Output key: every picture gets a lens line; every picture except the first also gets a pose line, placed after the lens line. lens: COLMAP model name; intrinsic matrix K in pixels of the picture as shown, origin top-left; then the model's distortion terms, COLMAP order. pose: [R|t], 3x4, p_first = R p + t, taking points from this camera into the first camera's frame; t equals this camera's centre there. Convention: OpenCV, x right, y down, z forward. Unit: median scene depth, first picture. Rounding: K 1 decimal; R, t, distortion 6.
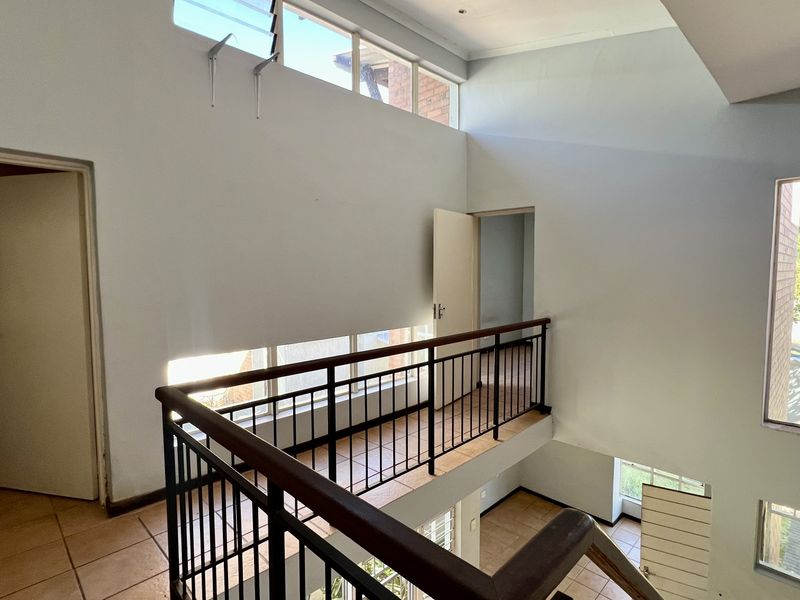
lens RADIAL K [[432.0, 0, 398.0], [0, 432.0, 296.8], [0, 0, 1]] dist [0.000266, -0.000811]
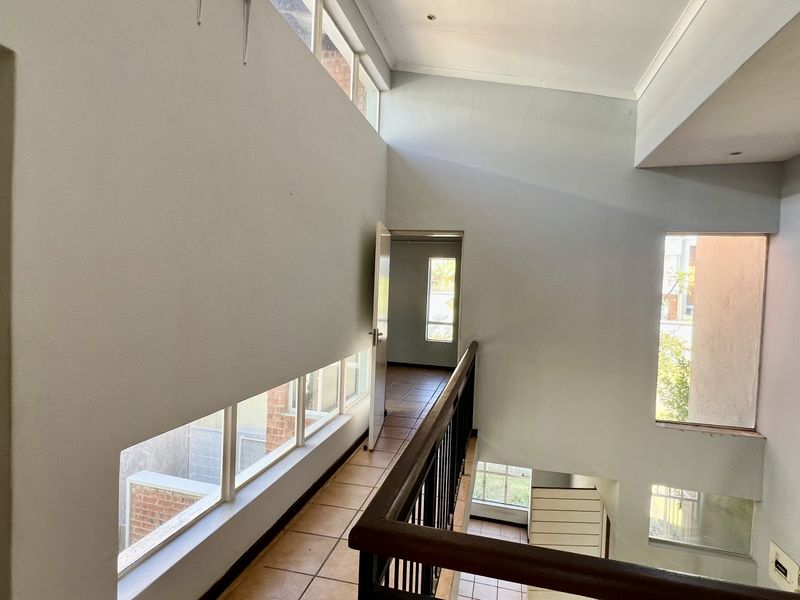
lens RADIAL K [[432.0, 0, 398.0], [0, 432.0, 296.8], [0, 0, 1]] dist [0.000266, -0.000811]
pose [[0.857830, 0.024321, 0.513357, -0.327092], [-0.007657, 0.999374, -0.034552, -0.019315], [-0.513876, 0.025709, 0.857479, 0.214882]]
